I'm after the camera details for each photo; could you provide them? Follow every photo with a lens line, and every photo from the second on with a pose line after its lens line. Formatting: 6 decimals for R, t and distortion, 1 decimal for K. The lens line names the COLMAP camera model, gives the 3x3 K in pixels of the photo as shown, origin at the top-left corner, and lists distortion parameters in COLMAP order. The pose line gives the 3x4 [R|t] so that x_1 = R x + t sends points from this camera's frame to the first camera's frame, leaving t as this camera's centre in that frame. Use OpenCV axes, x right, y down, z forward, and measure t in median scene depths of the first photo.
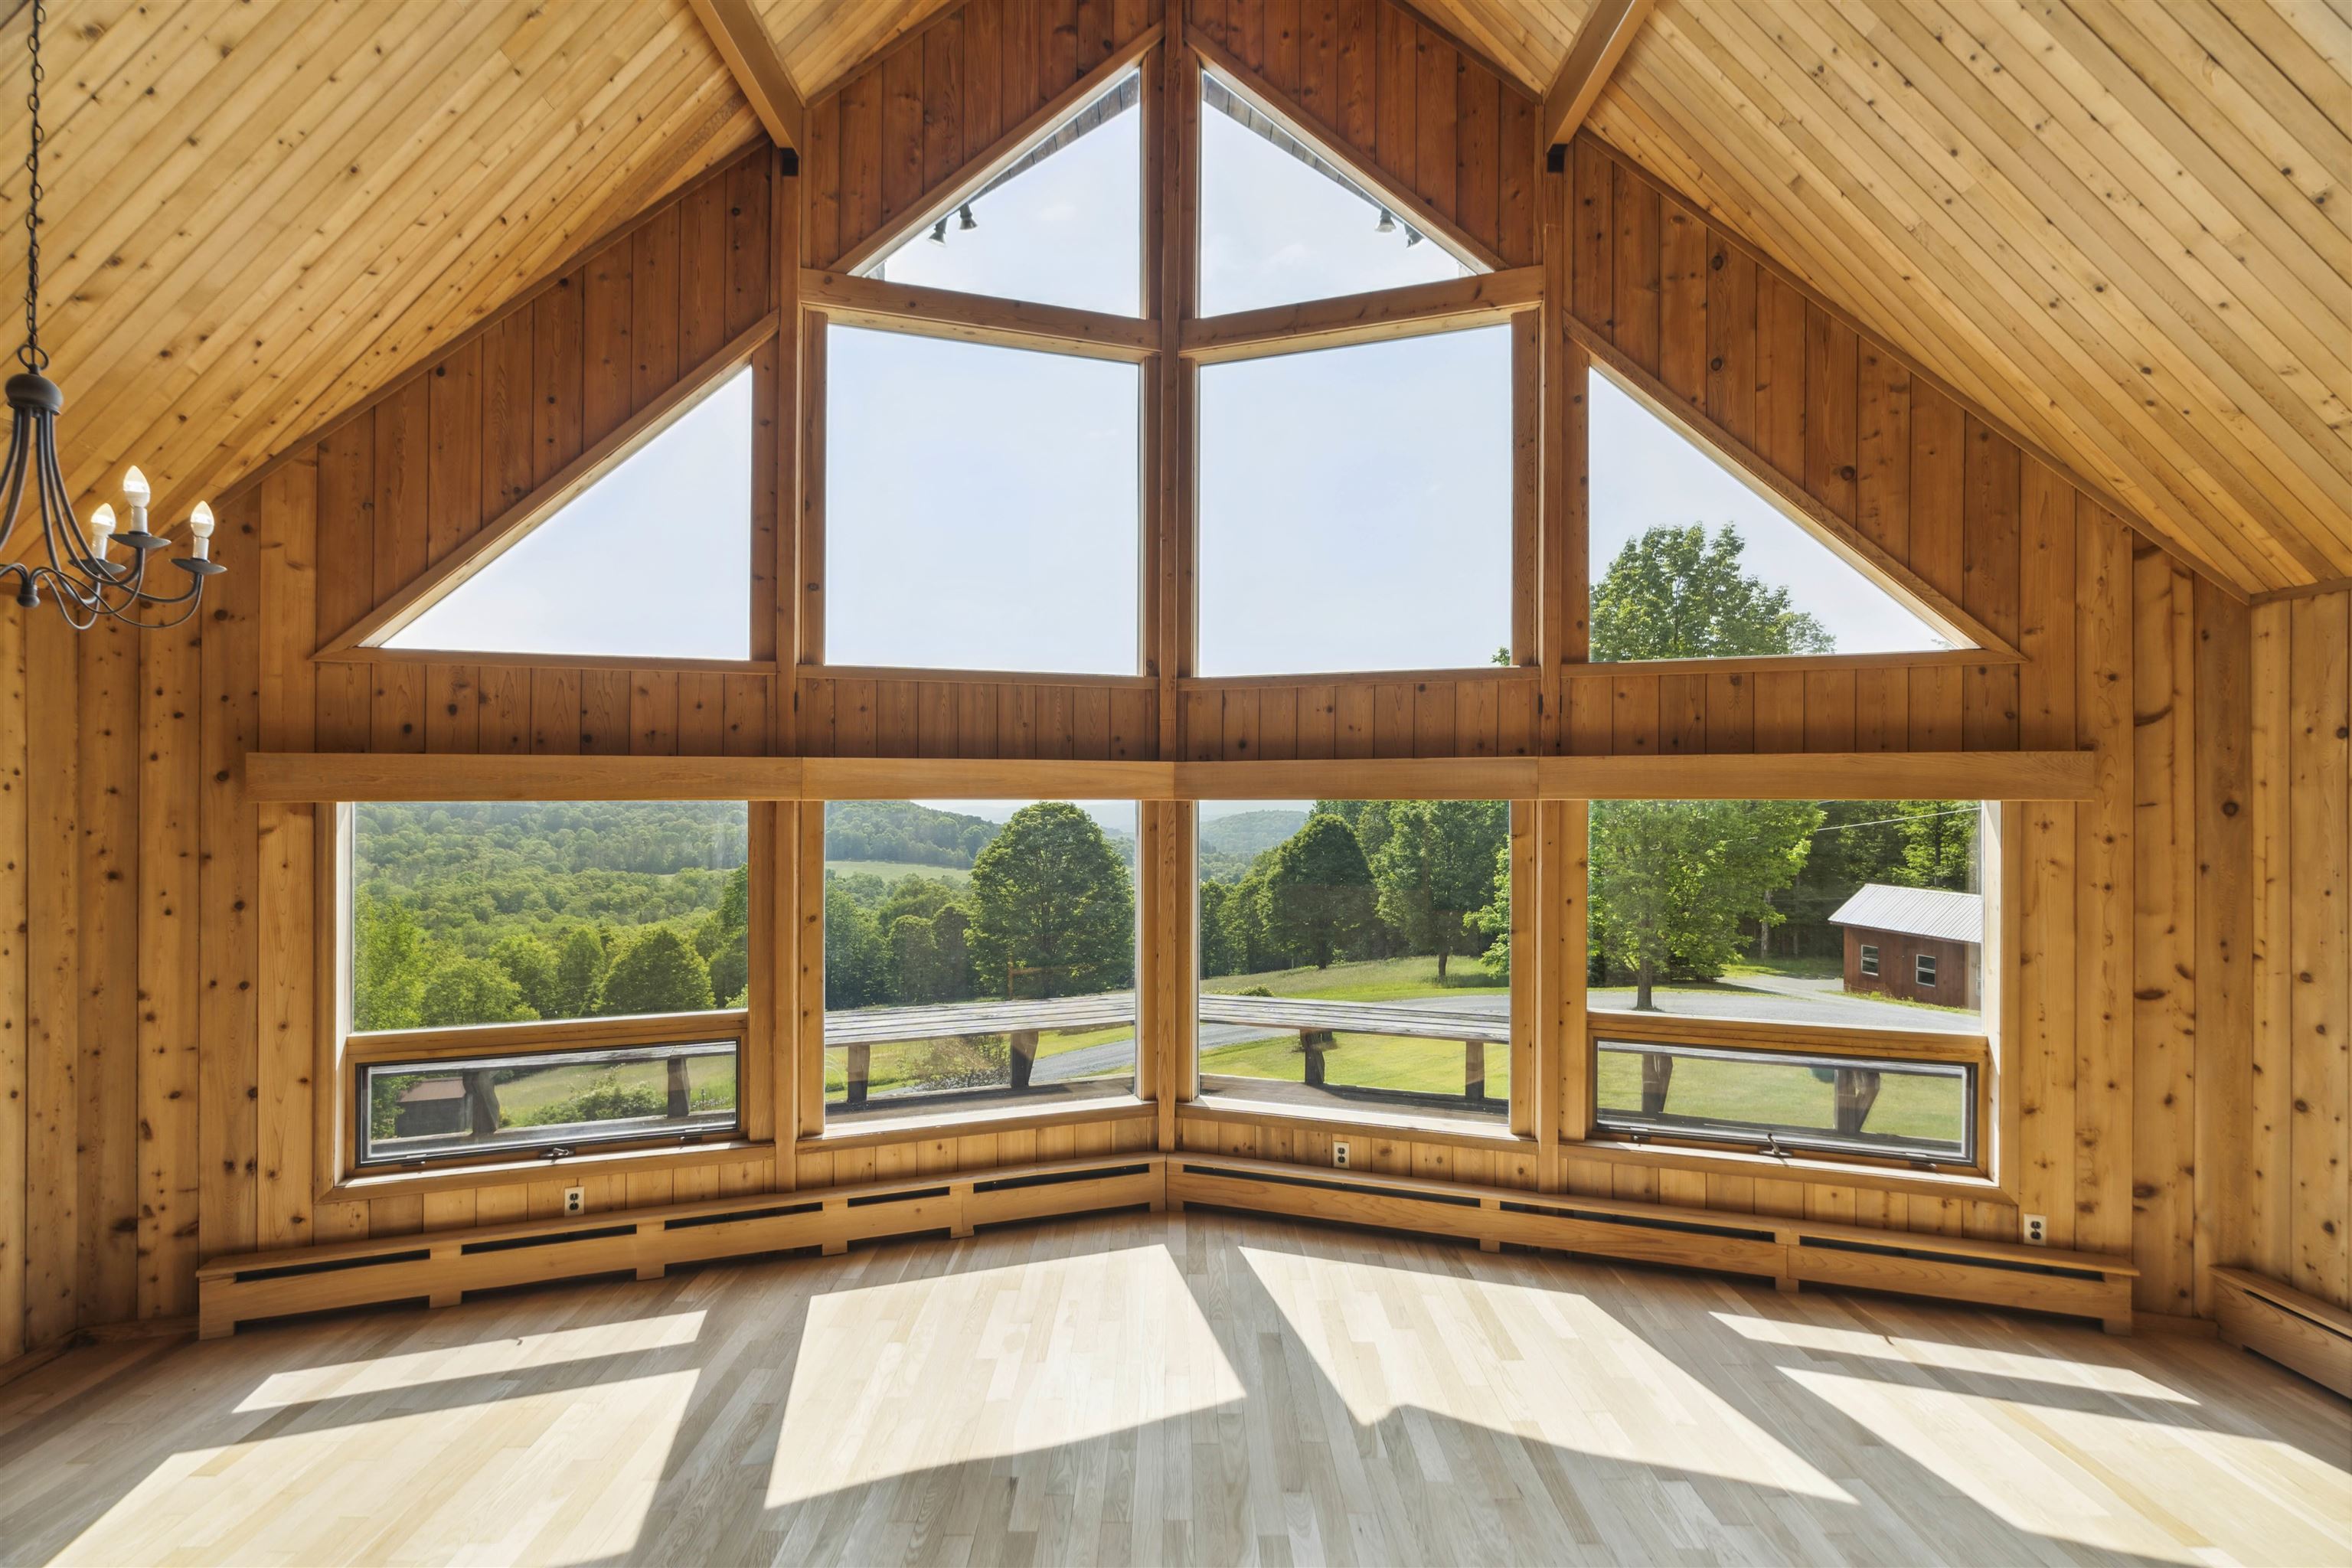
lens RADIAL K [[1059.4, 0, 1168.1], [0, 1059.4, 783.8], [0, 0, 1]] dist [0.003580, -0.000114]
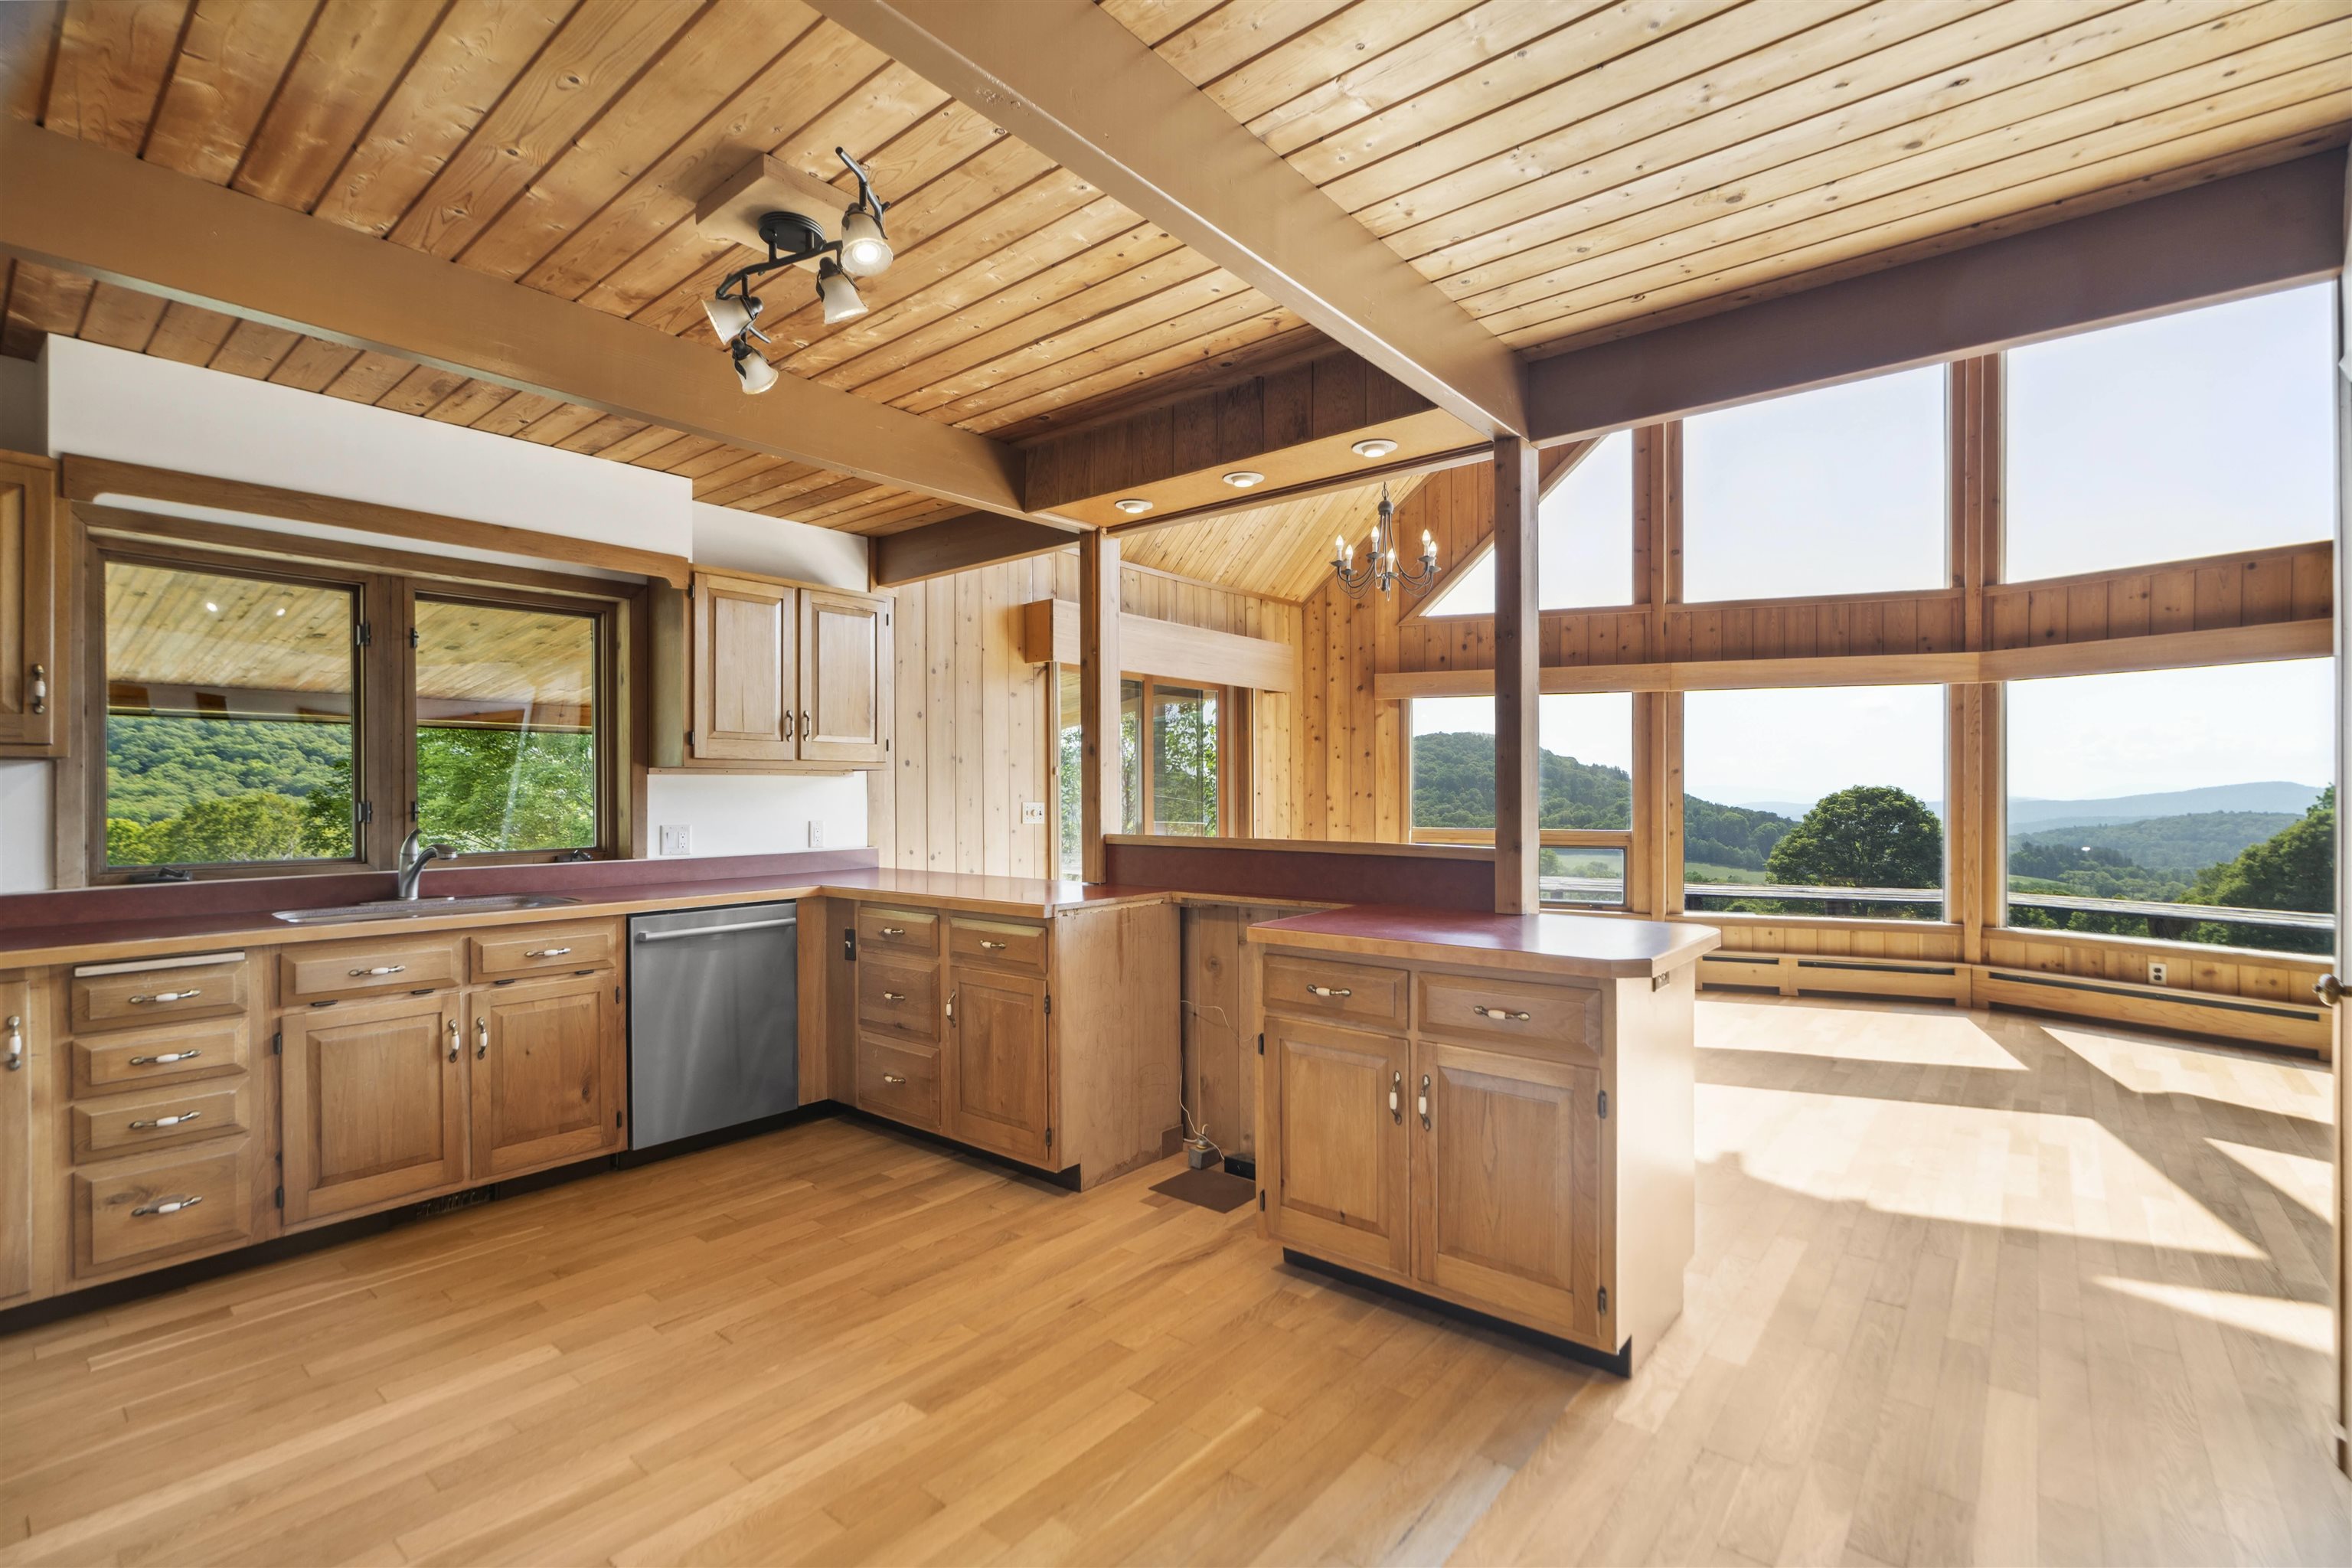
lens RADIAL K [[1059.4, 0, 1170.7], [0, 1059.4, 779.9], [0, 0, 1]] dist [0.003580, -0.000114]
pose [[0.769387, -0.000735, -0.638783, 0.076165], [0.000564, 1.000000, -0.000472, 0.139038], [0.638783, 0.000003, 0.769387, -0.620606]]
